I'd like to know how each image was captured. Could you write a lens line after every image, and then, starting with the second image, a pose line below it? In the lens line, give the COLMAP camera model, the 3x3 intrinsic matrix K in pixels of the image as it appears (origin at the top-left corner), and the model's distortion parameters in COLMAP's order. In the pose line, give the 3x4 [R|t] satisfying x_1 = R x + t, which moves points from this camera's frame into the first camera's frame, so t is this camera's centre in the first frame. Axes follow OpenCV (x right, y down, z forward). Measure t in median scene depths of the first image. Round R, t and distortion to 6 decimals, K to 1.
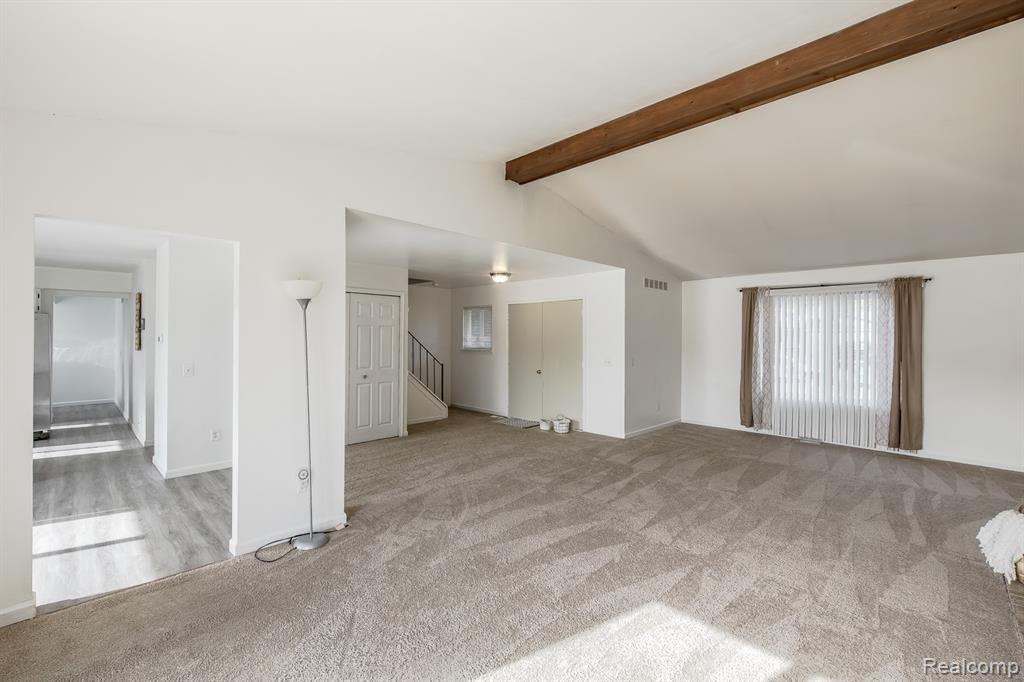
lens RADIAL K [[449.4, 0, 493.9], [0, 449.4, 336.0], [0, 0, 1]] dist [0.008557, -0.002401]
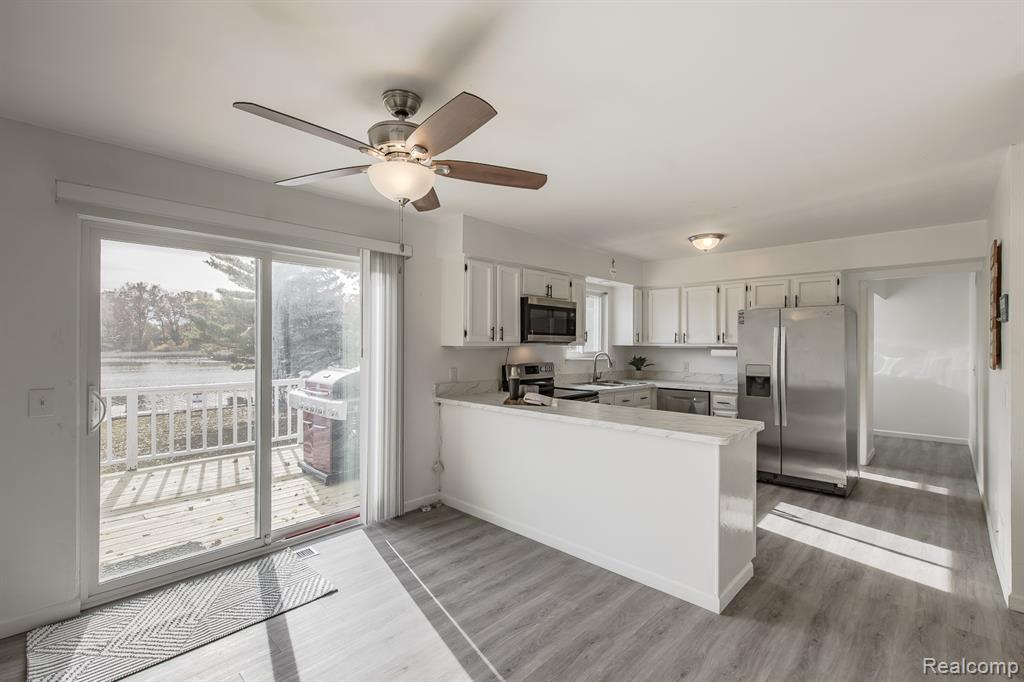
lens RADIAL K [[449.4, 0, 525.6], [0, 449.4, 340.2], [0, 0, 1]] dist [0.008557, -0.002401]
pose [[0.070500, -0.009703, -0.997465, -0.377422], [-0.002713, 0.999947, -0.009919, 0.008939], [0.997508, 0.003405, 0.070470, 0.510408]]
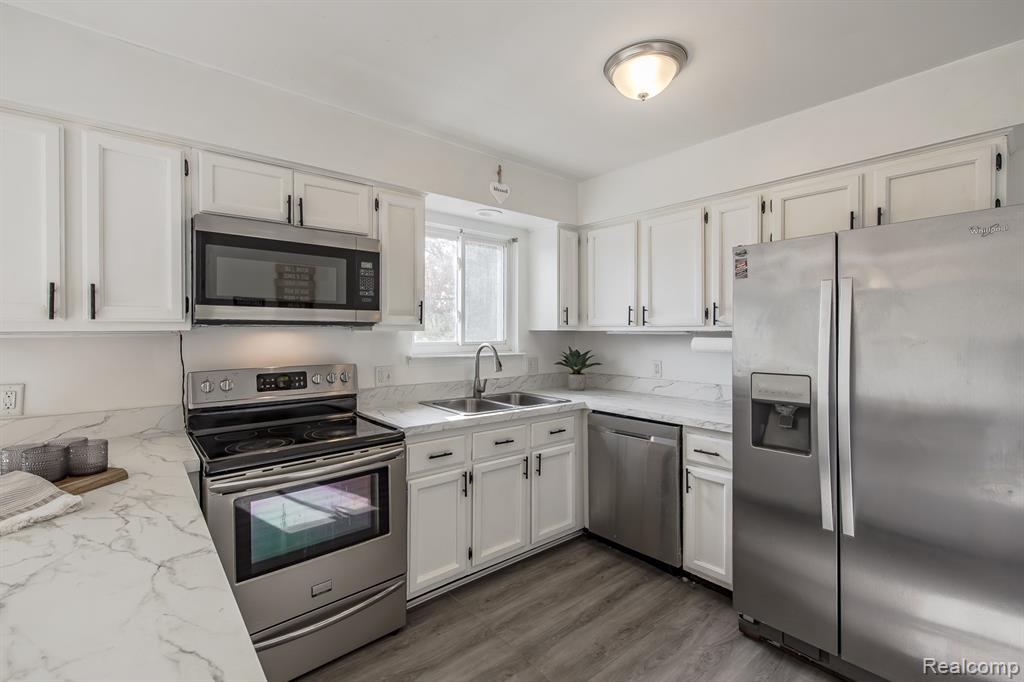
lens RADIAL K [[449.4, 0, 519.4], [0, 449.4, 333.0], [0, 0, 1]] dist [0.008557, -0.002401]
pose [[-0.044403, 0.000989, -0.999013, -0.781620], [0.002586, 0.999996, 0.000875, 0.012475], [0.999010, -0.002545, -0.044406, 0.784680]]
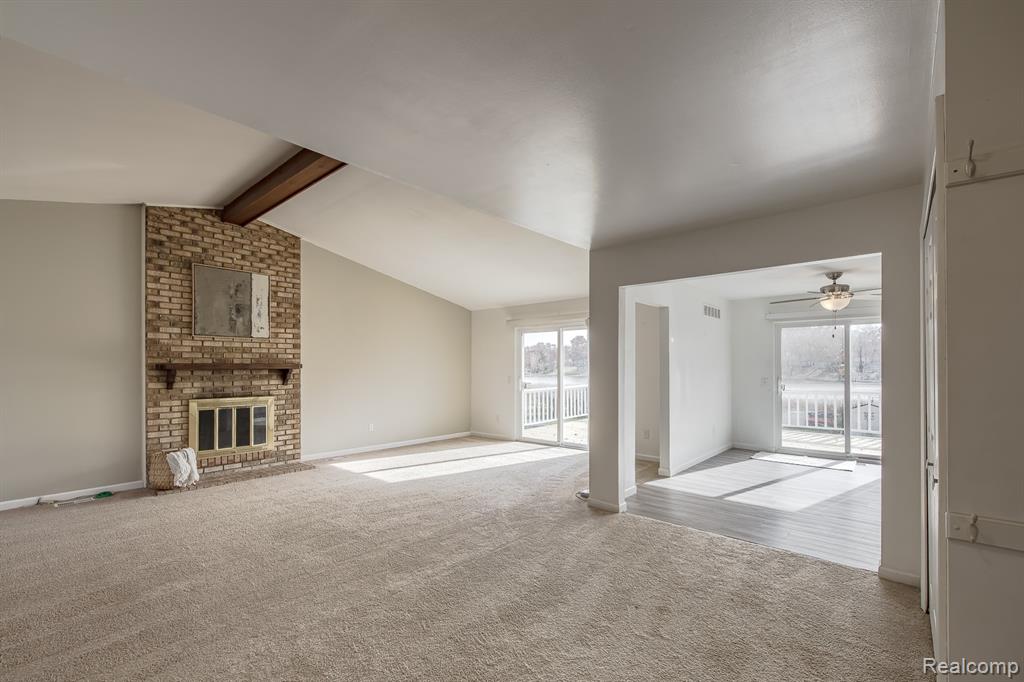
lens RADIAL K [[449.4, 0, 504.1], [0, 449.4, 363.7], [0, 0, 1]] dist [0.008557, -0.002401]
pose [[-0.996605, -0.007044, -0.082031, 0.004251], [-0.006369, 0.999944, -0.008497, 0.021946], [0.082087, -0.007946, -0.996594, 1.254289]]
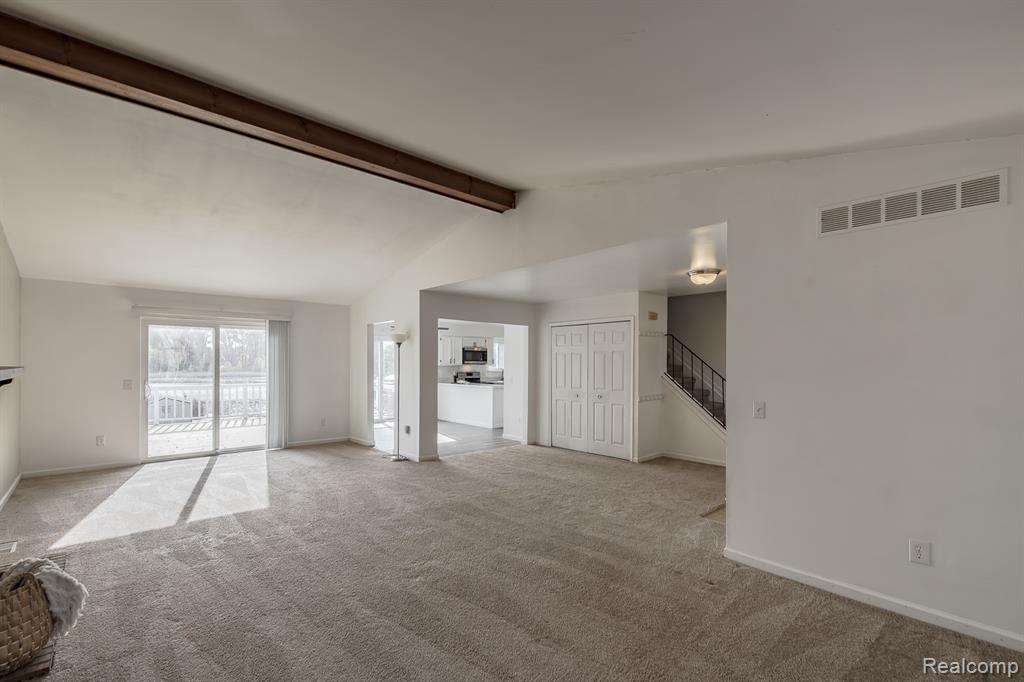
lens RADIAL K [[449.4, 0, 507.7], [0, 449.4, 362.5], [0, 0, 1]] dist [0.008557, -0.002401]
pose [[-0.027969, -0.007709, -0.999579, 0.848648], [-0.002687, 0.999967, -0.007637, 0.012999], [0.999605, 0.002473, -0.027989, 0.800358]]
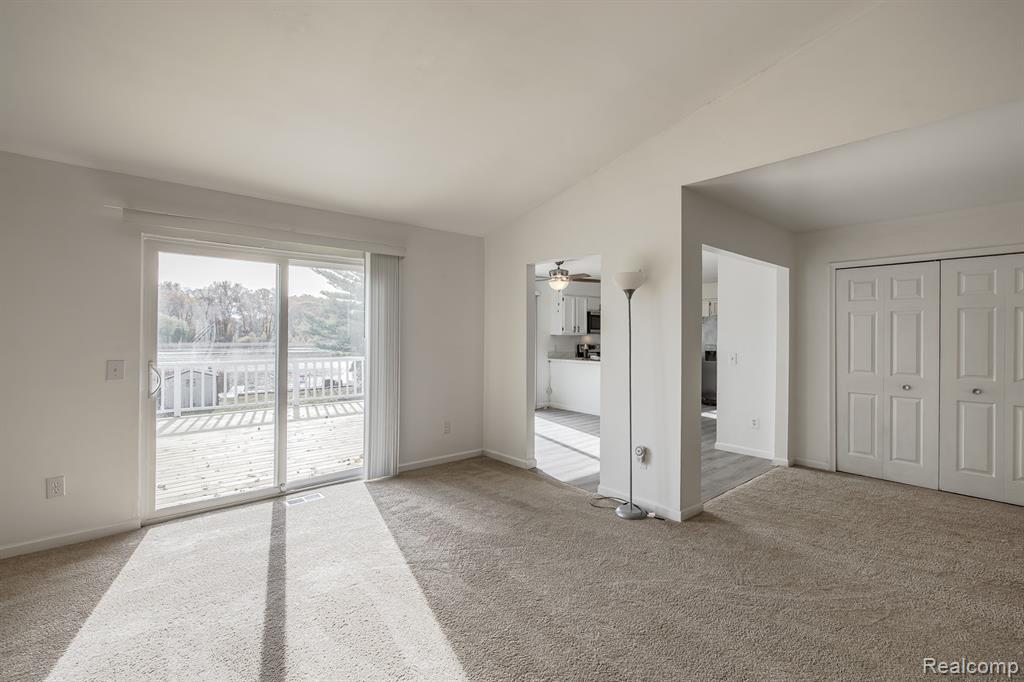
lens RADIAL K [[449.4, 0, 520.9], [0, 449.4, 334.2], [0, 0, 1]] dist [0.008557, -0.002401]
pose [[-0.044612, -0.006838, -0.998981, 0.357574], [-0.004913, 0.999966, -0.006625, 0.018701], [0.998992, 0.004613, -0.044644, 0.406325]]
